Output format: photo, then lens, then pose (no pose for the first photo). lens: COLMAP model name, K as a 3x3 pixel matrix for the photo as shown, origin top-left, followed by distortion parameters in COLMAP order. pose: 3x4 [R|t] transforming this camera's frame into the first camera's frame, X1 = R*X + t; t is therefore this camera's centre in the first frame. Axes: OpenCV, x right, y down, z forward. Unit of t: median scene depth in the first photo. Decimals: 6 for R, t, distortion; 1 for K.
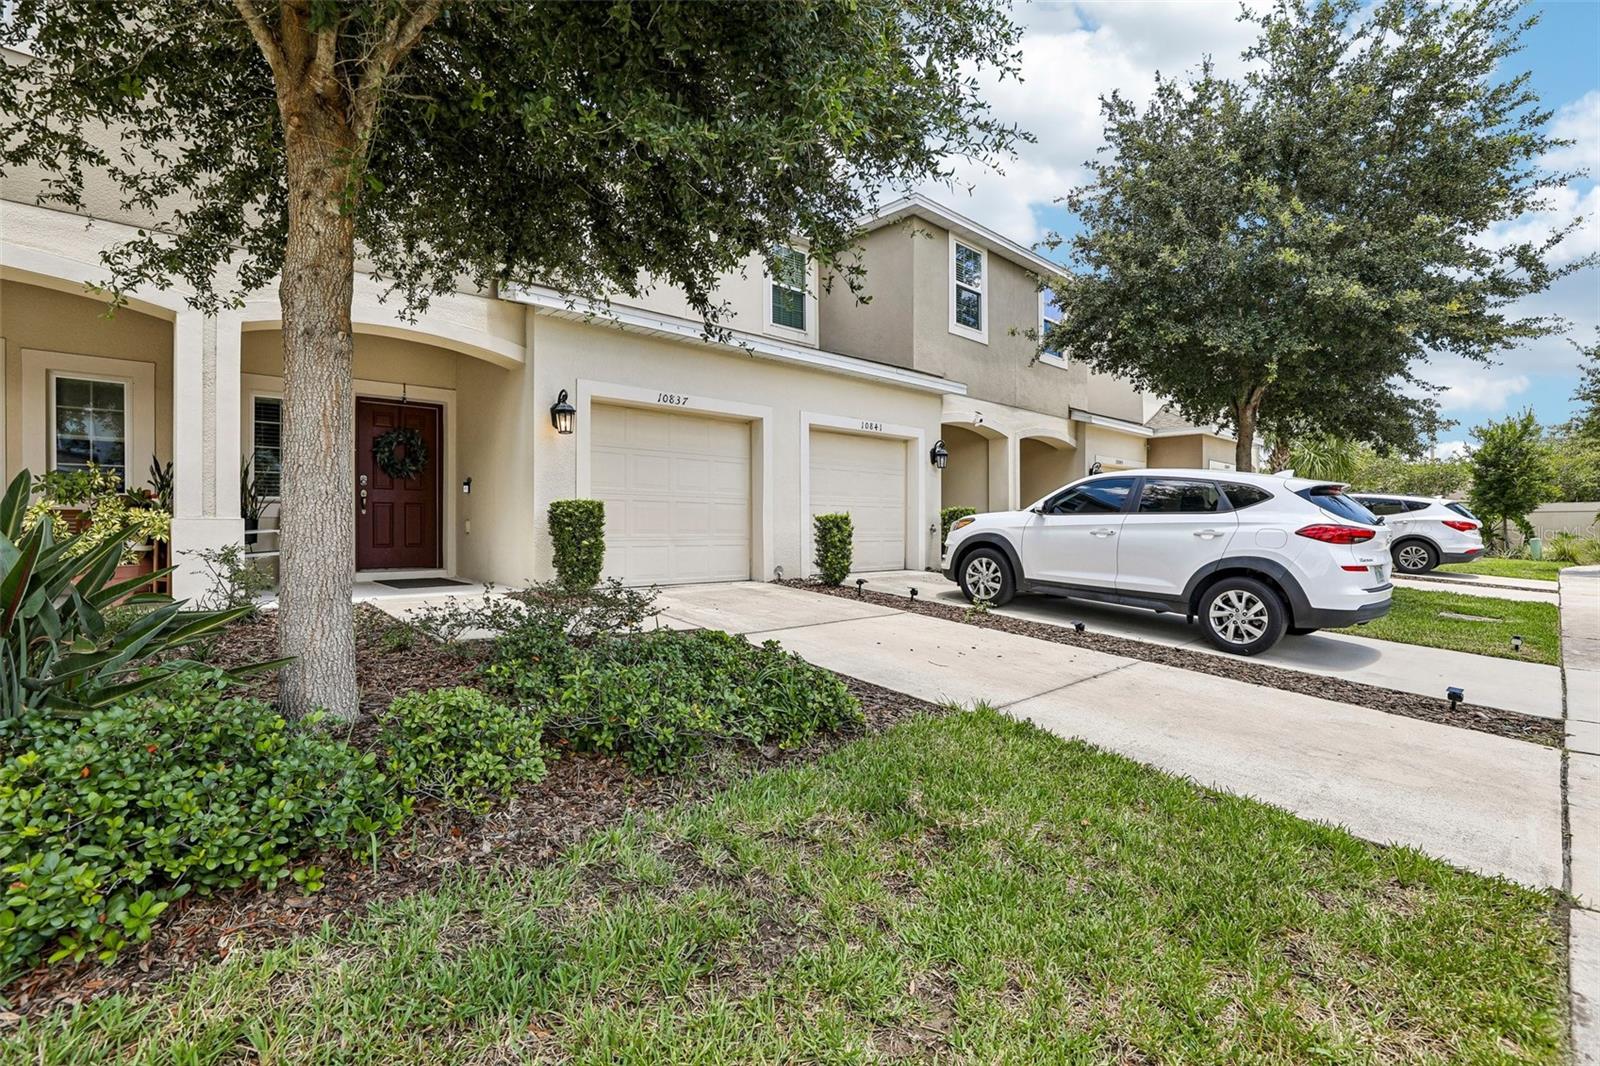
lens RADIAL K [[722.4, 0, 806.7], [0, 722.4, 528.3], [0, 0, 1]] dist [-0.060376, 0.011525]
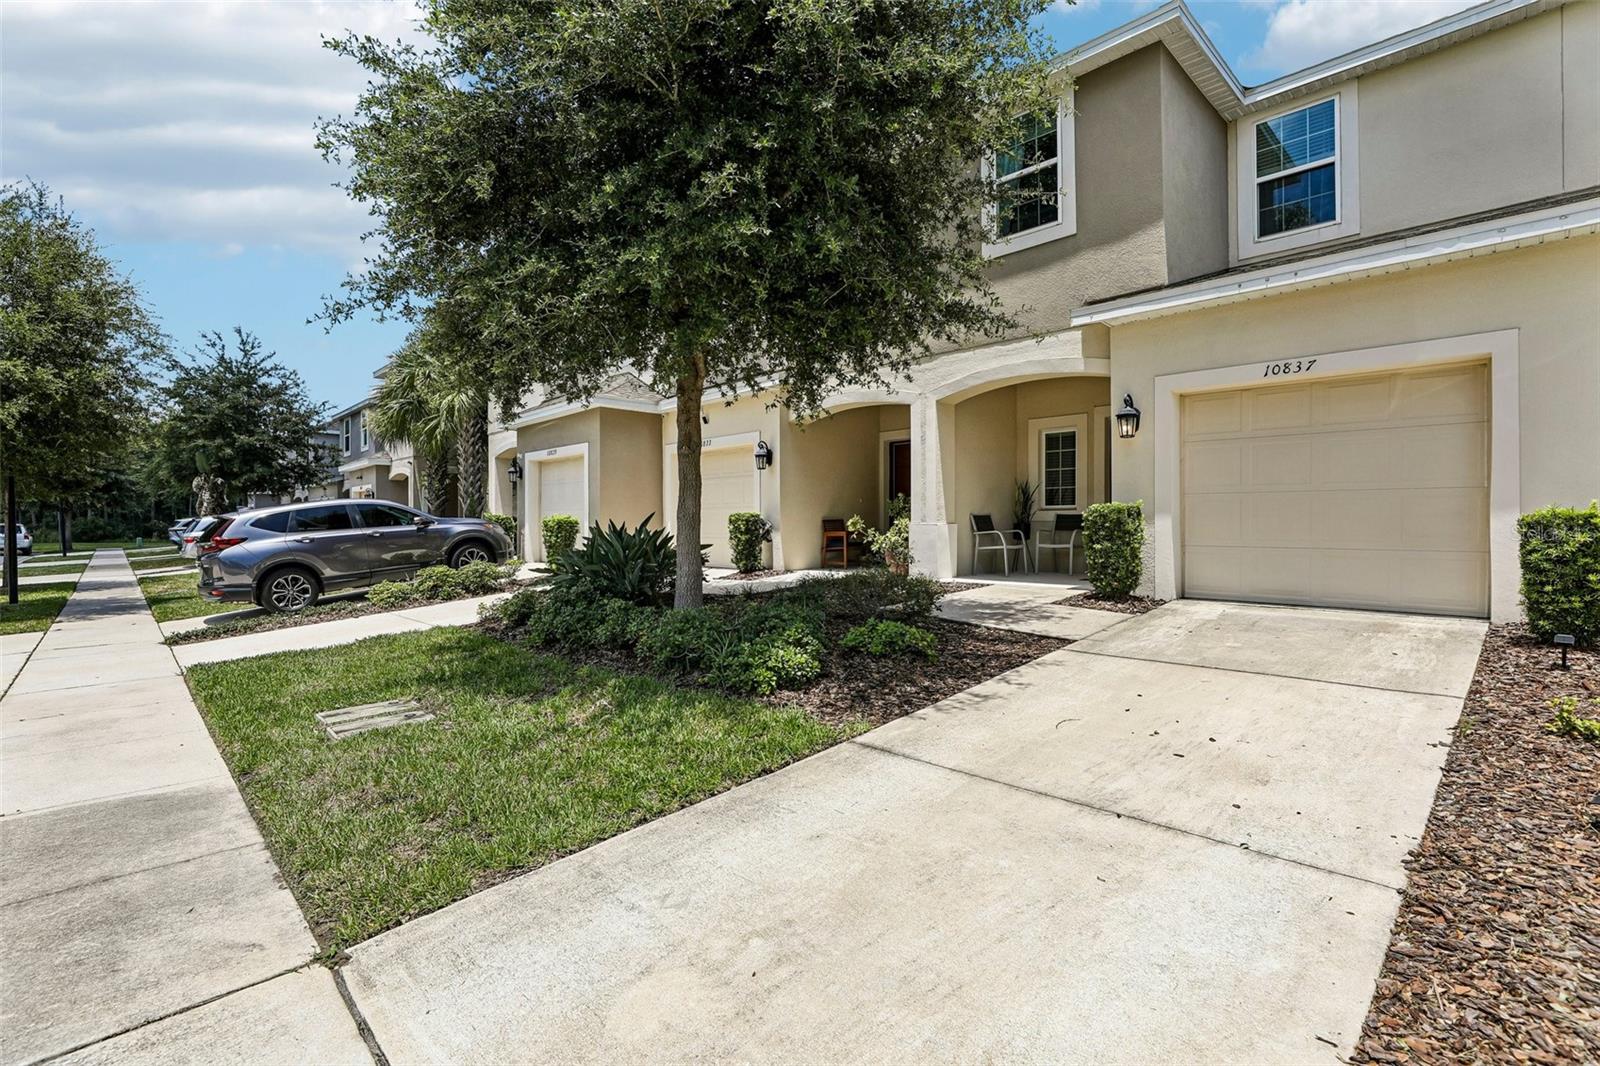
lens RADIAL K [[731.5, 0, 803.5], [0, 731.5, 527.9], [0, 0, 1]] dist [-0.040839, 0.011521]
pose [[0.021456, 0.006106, -0.999751, 0.579340], [-0.000294, 0.999981, 0.006101, -0.010317], [0.999770, 0.000163, 0.021457, 0.448337]]
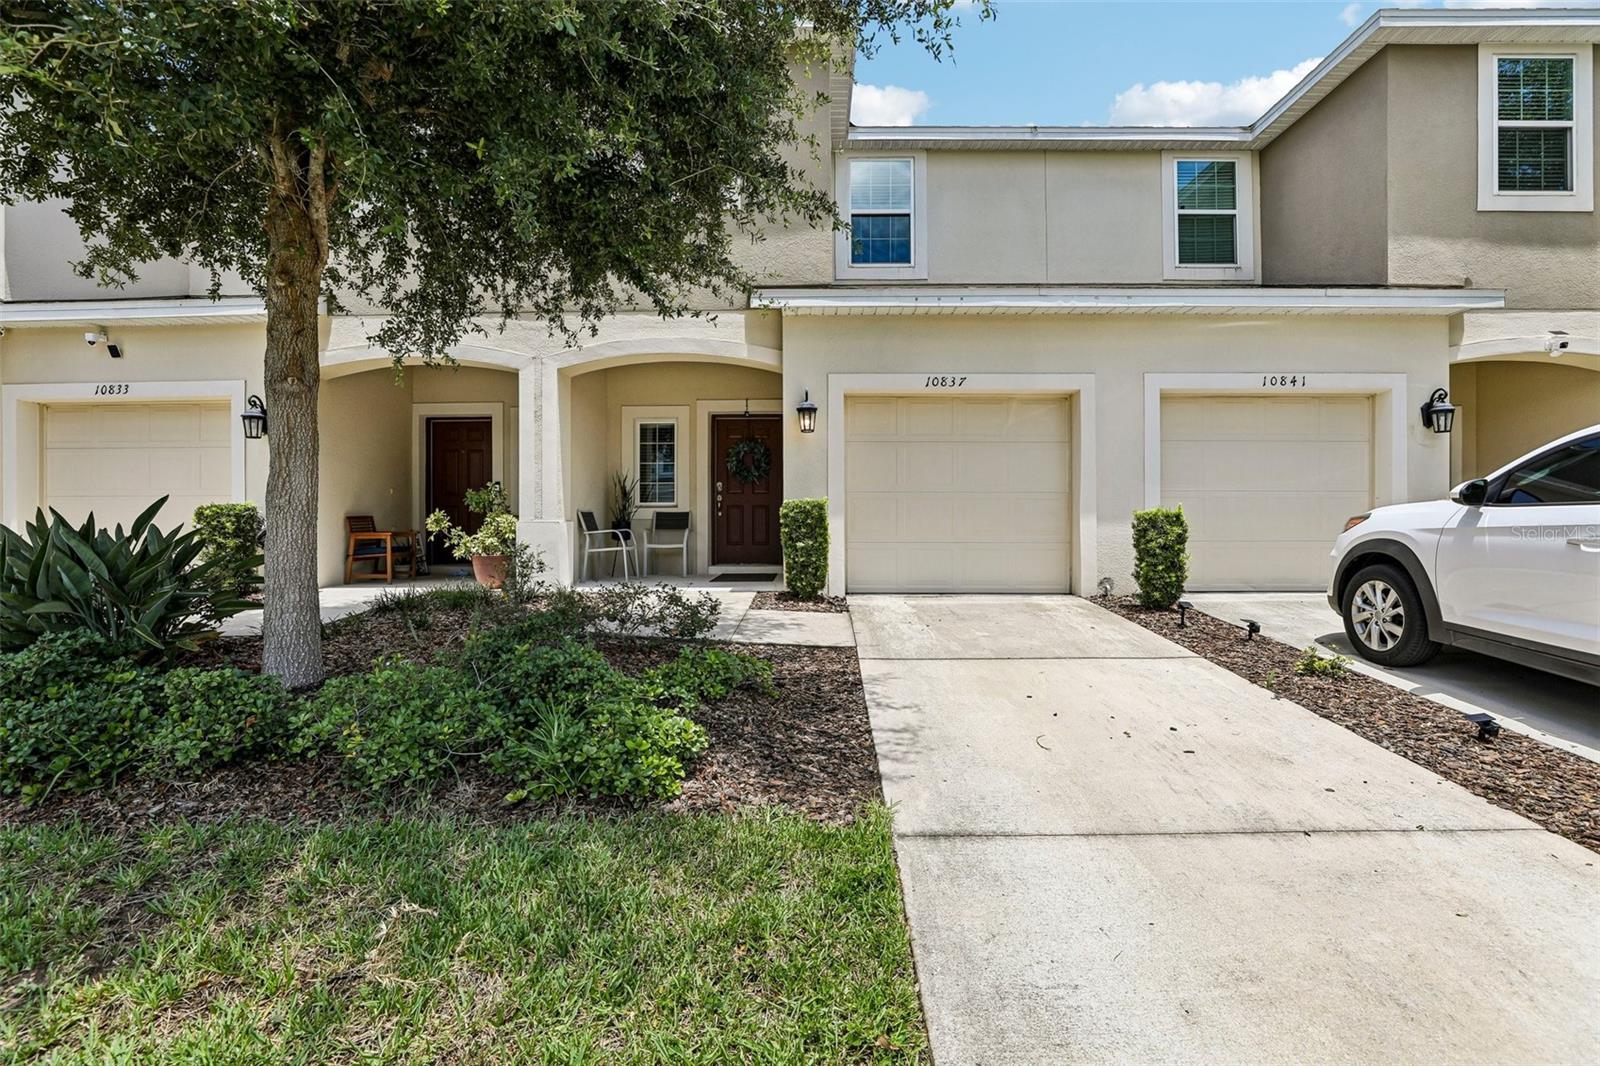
lens RADIAL K [[731.5, 0, 803.5], [0, 731.5, 527.9], [0, 0, 1]] dist [-0.040839, 0.011521]
pose [[0.717549, 0.001852, -0.696506, 0.305695], [0.000028, 0.999996, 0.002687, -0.004154], [0.696508, -0.001947, 0.717546, 0.238709]]
